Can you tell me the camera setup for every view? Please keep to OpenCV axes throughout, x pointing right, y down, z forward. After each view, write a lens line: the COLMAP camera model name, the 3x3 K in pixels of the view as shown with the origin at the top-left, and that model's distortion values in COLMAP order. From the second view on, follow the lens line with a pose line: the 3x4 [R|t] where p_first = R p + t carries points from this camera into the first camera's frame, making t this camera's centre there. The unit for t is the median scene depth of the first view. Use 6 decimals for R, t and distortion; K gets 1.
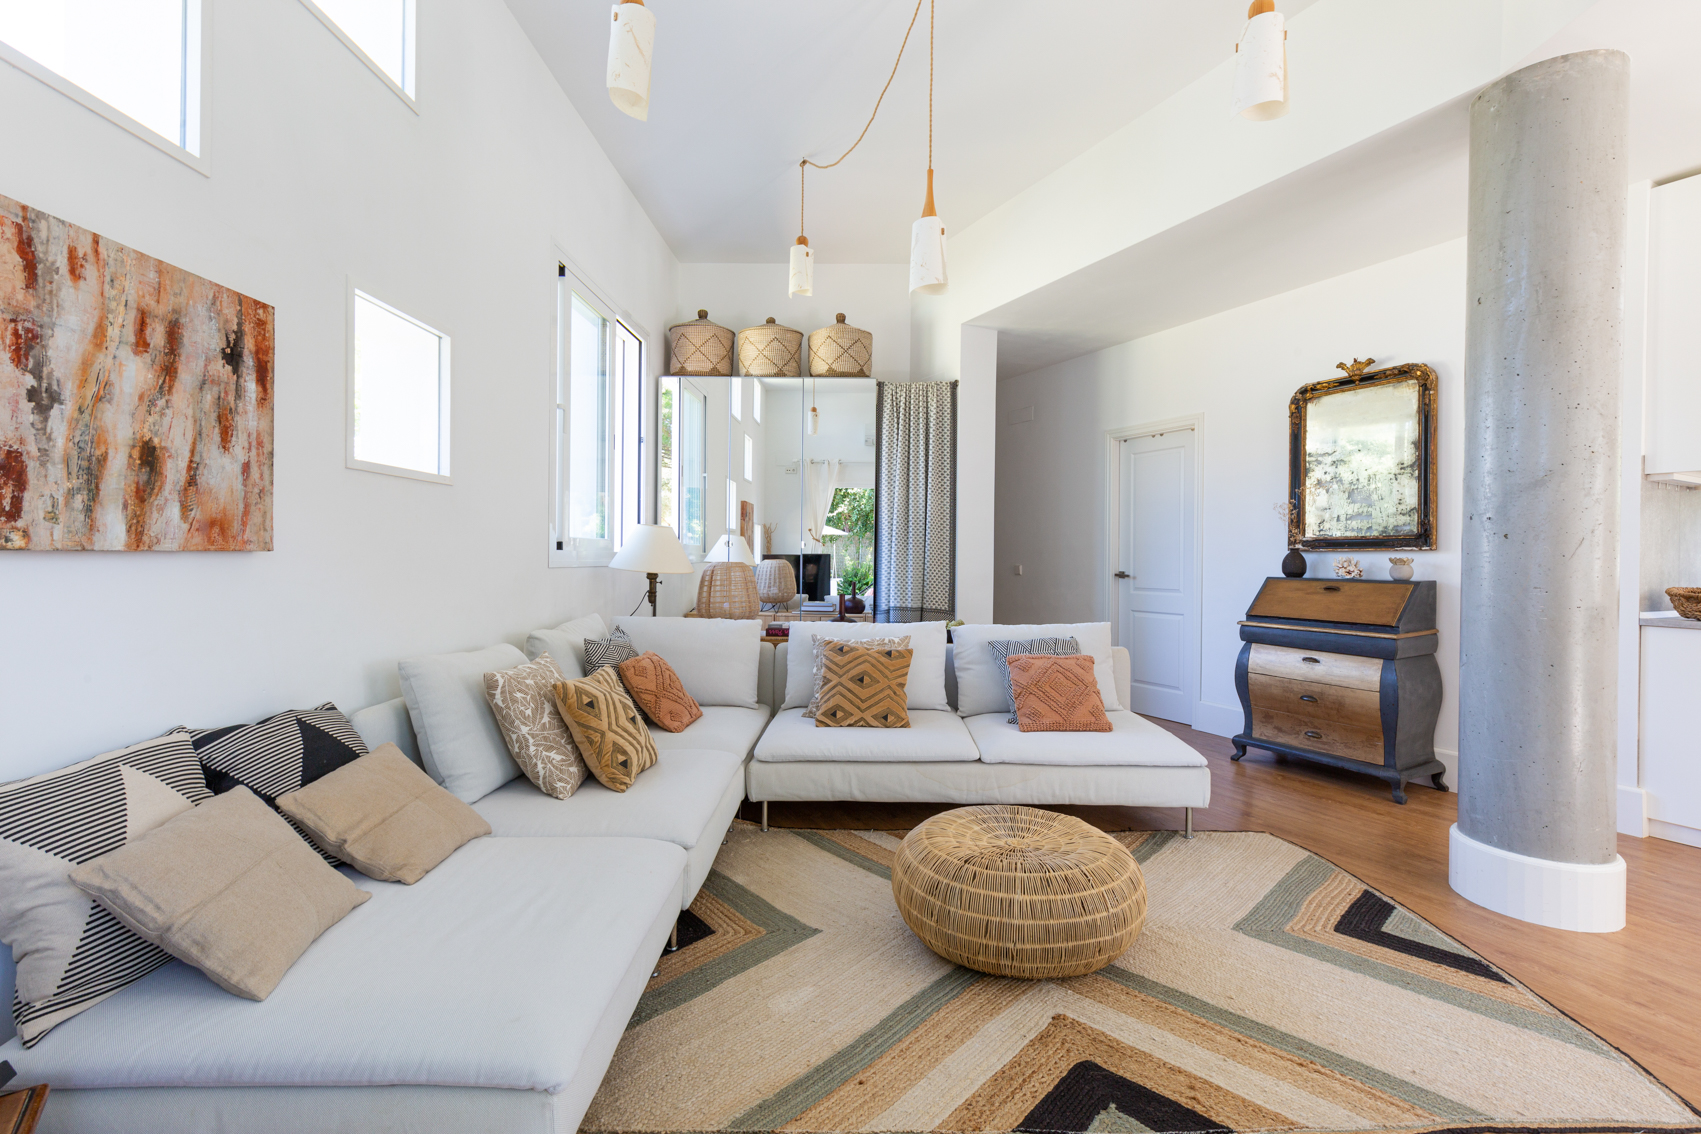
lens RADIAL K [[759.2, 0, 865.9], [0, 759.2, 556.1], [0, 0, 1]] dist [0.006972, -0.001245]
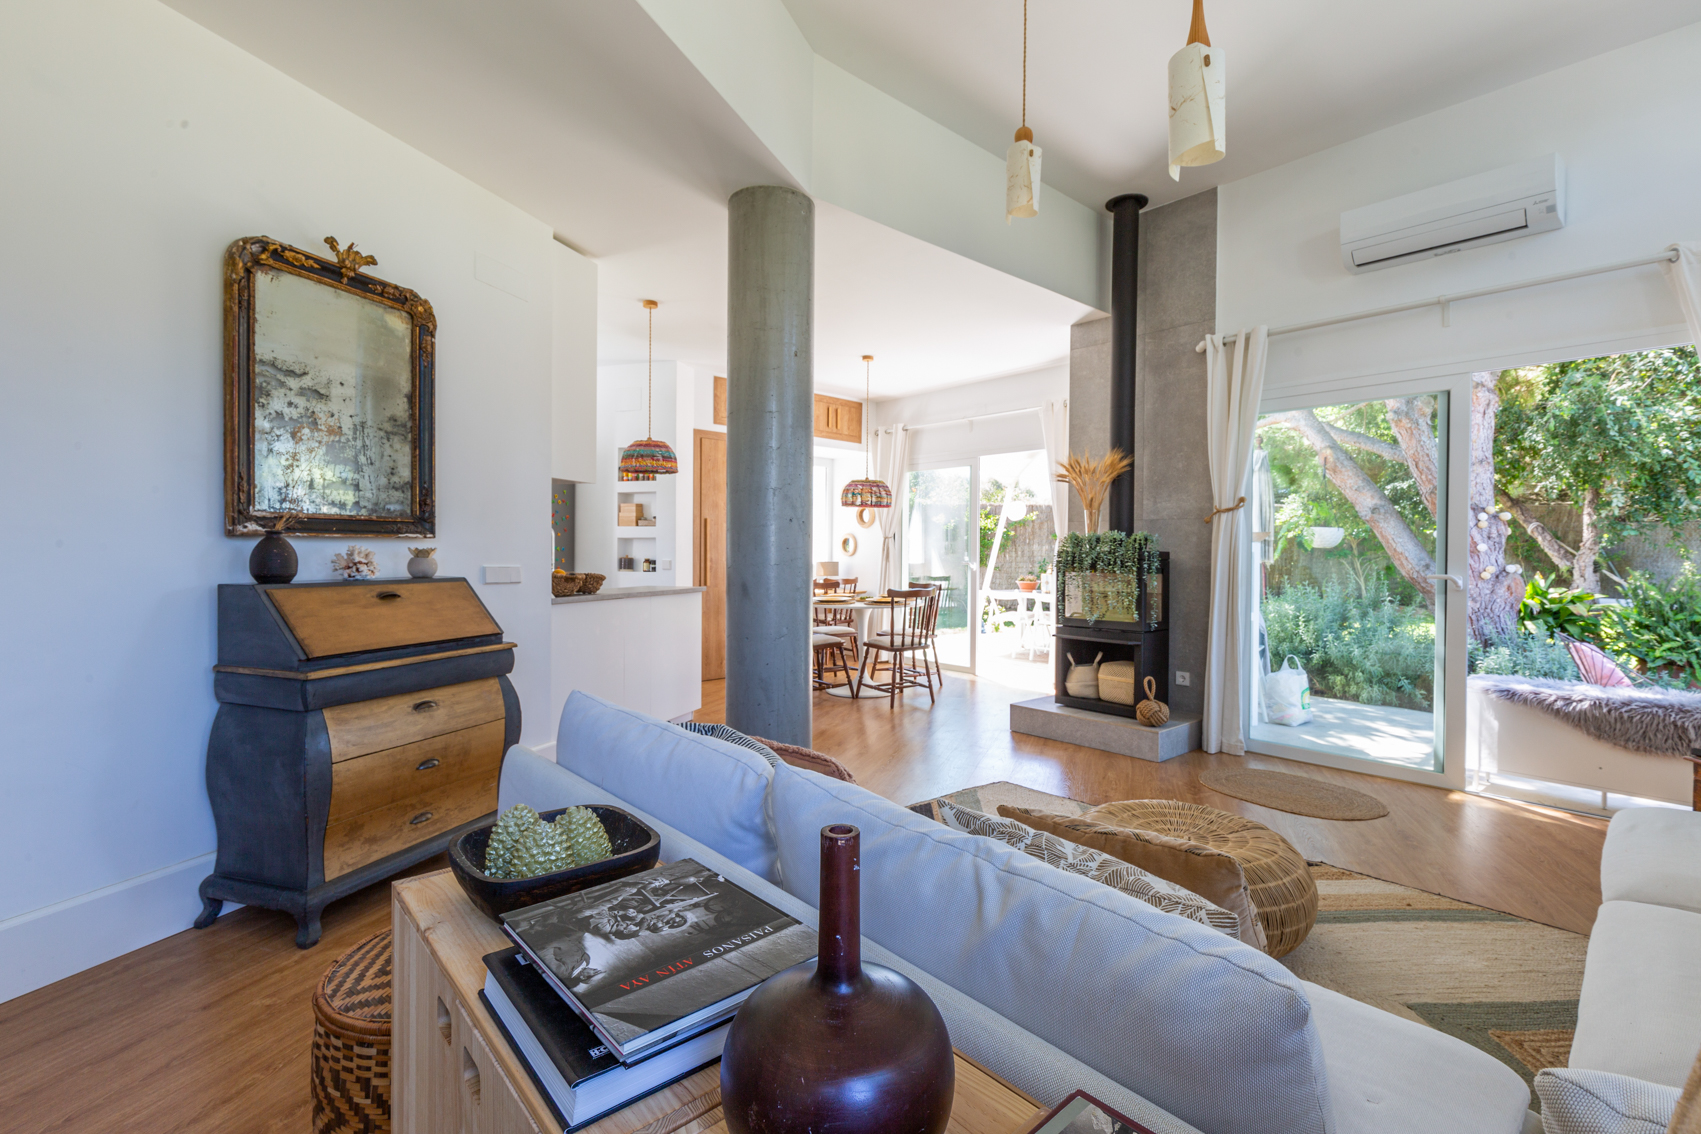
lens RADIAL K [[757.6, 0, 862.2], [0, 757.6, 558.2], [0, 0, 1]] dist [0.001591, 0.001053]
pose [[-0.675374, -0.022712, 0.737126, -0.320266], [-0.013543, 0.999739, 0.018395, -0.014362], [-0.737351, 0.002440, -0.675505, 2.499499]]
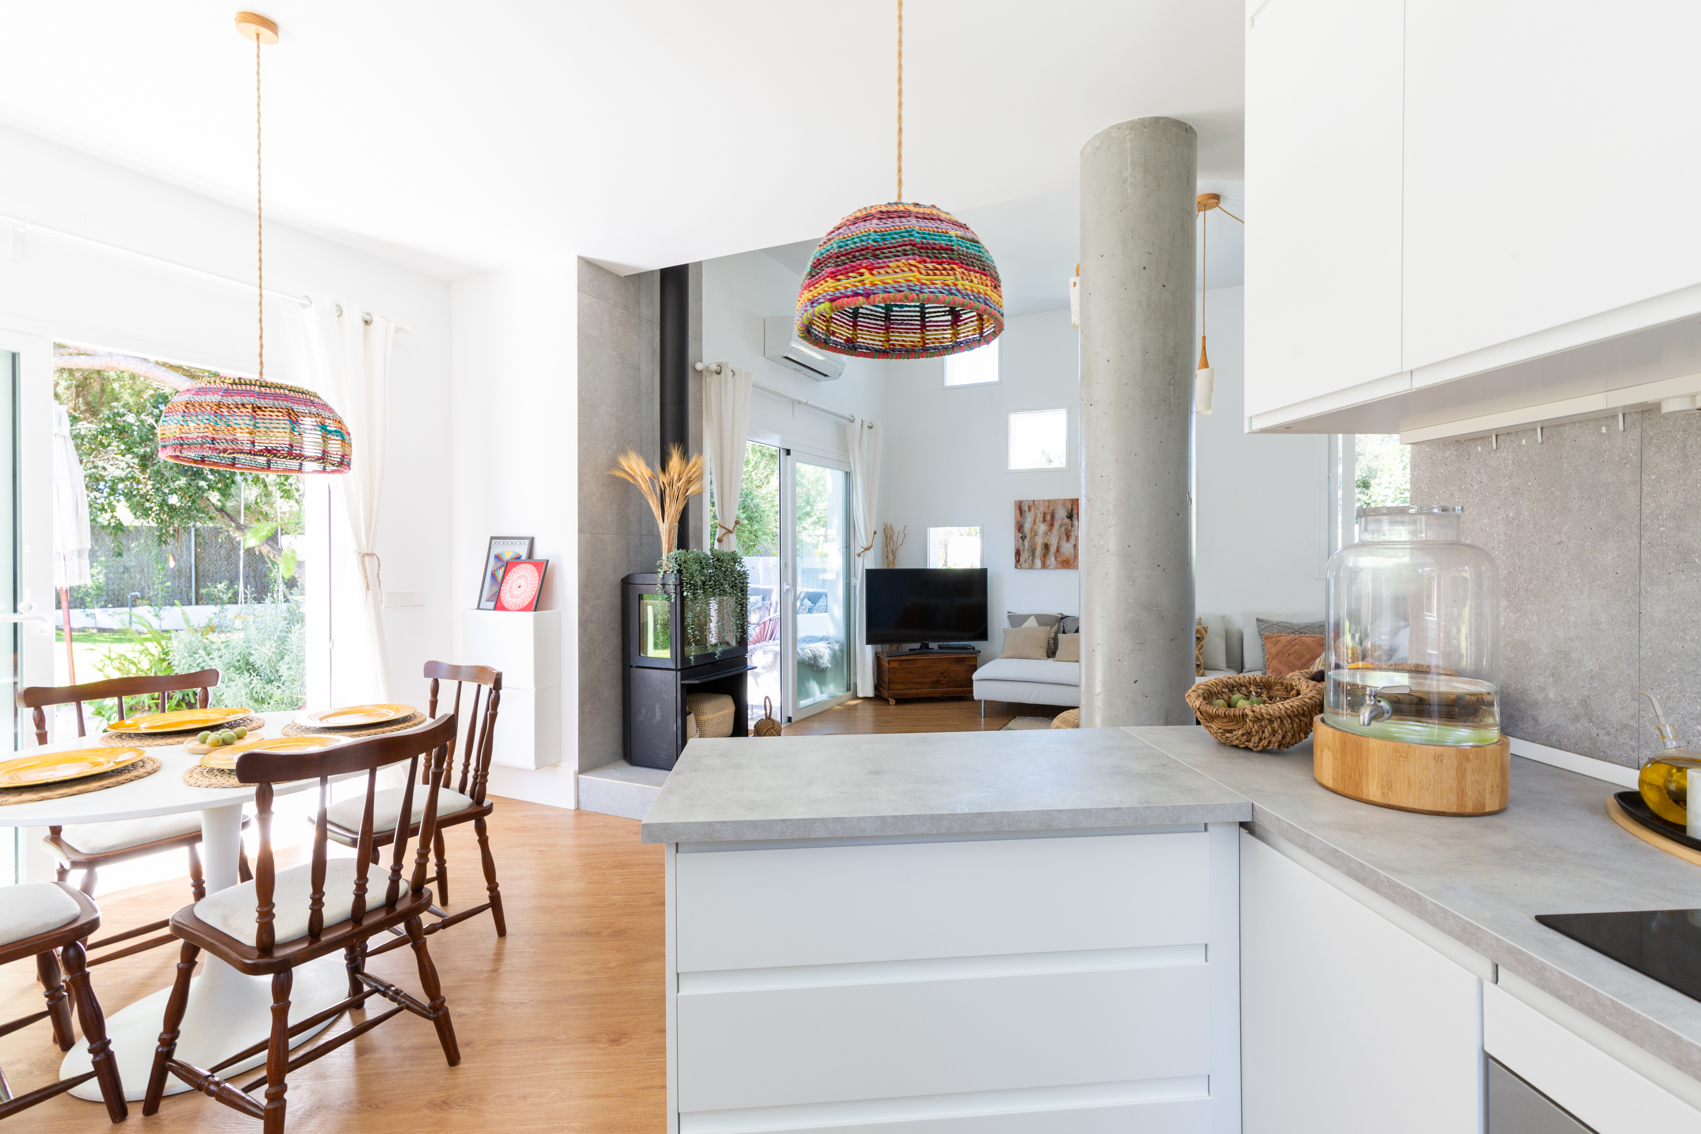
lens RADIAL K [[759.2, 0, 865.9], [0, 759.2, 556.1], [0, 0, 1]] dist [0.006972, -0.001245]
pose [[-0.402177, -0.006151, -0.915541, 2.776289], [-0.003843, 0.999980, -0.005030, -0.042339], [0.915554, 0.001495, -0.402193, 1.476684]]
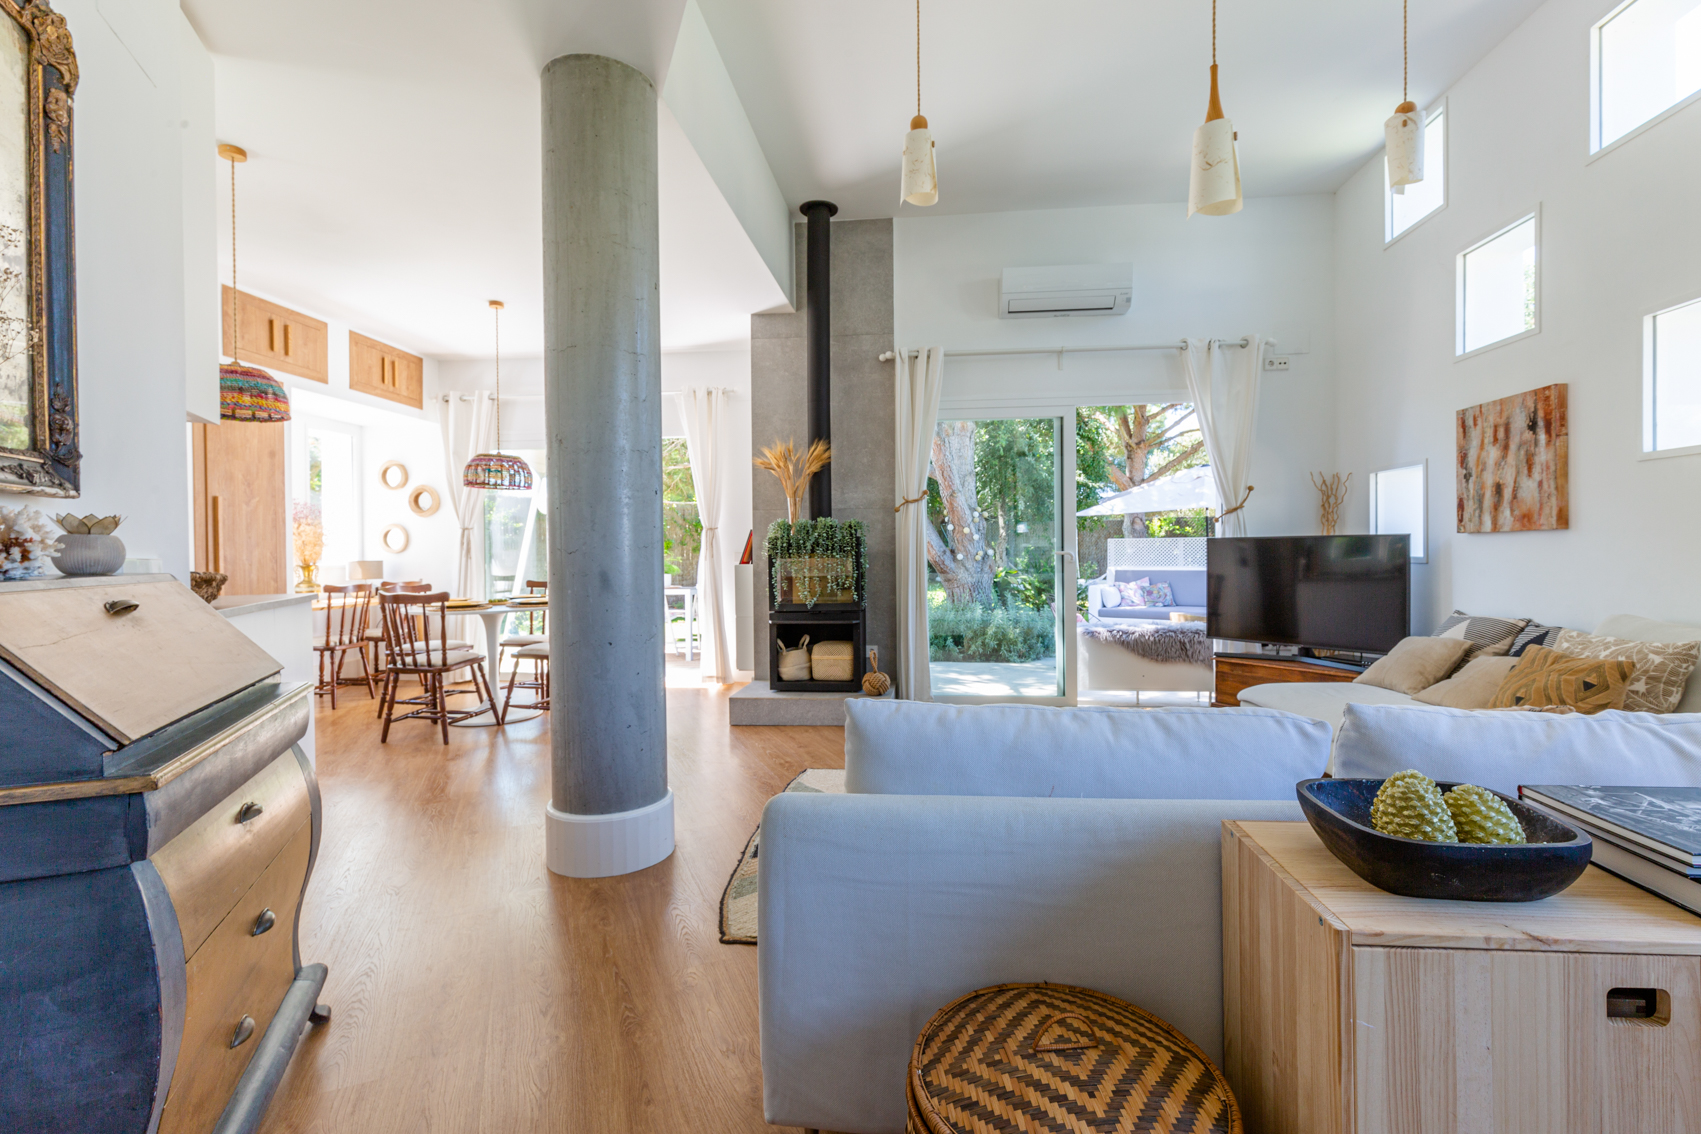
lens RADIAL K [[759.2, 0, 865.9], [0, 759.2, 556.1], [0, 0, 1]] dist [0.006972, -0.001245]
pose [[-0.995376, -0.001794, 0.096038, 0.568541], [-0.000904, 0.999956, 0.009304, 0.037951], [-0.096050, 0.009174, -0.995334, 2.812883]]
